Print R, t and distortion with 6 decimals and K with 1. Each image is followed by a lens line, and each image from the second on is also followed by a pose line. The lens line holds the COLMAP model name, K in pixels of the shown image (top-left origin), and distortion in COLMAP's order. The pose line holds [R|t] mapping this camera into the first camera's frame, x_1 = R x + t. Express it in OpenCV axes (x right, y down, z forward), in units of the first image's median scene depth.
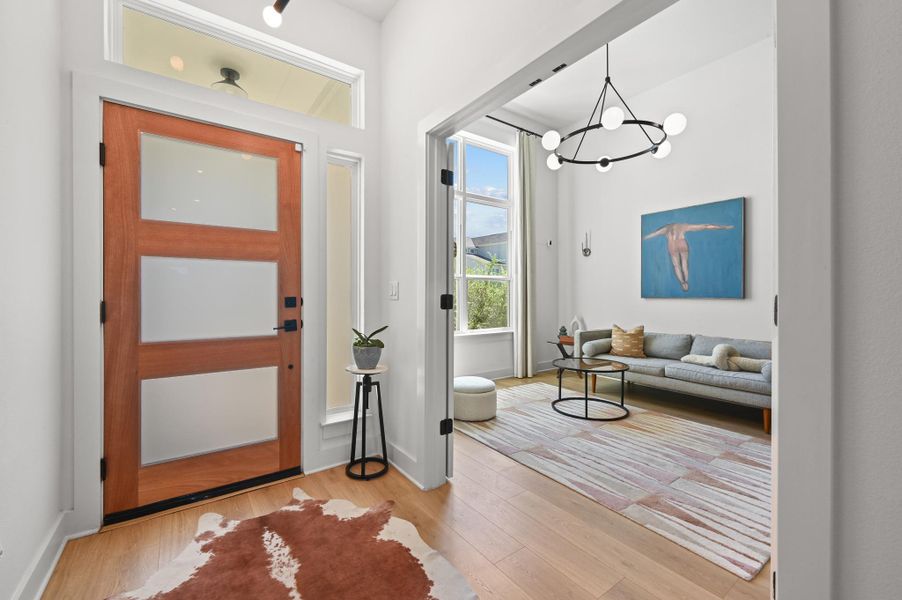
lens RADIAL K [[370.9, 0, 444.5], [0, 370.9, 295.9], [0, 0, 1]] dist [-0.007616, 0.001113]
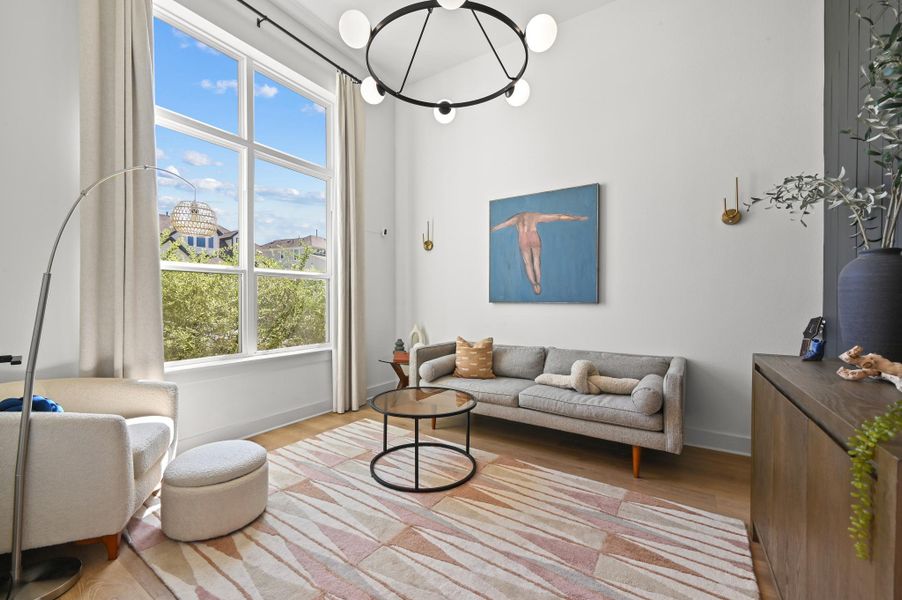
lens RADIAL K [[370.9, 0, 447.3], [0, 370.9, 301.7], [0, 0, 1]] dist [-0.007616, 0.001113]
pose [[0.926358, -0.001284, 0.376642, 0.169796], [-0.000681, 0.999987, 0.005084, -0.000009], [-0.376644, -0.004966, 0.926345, 0.342969]]
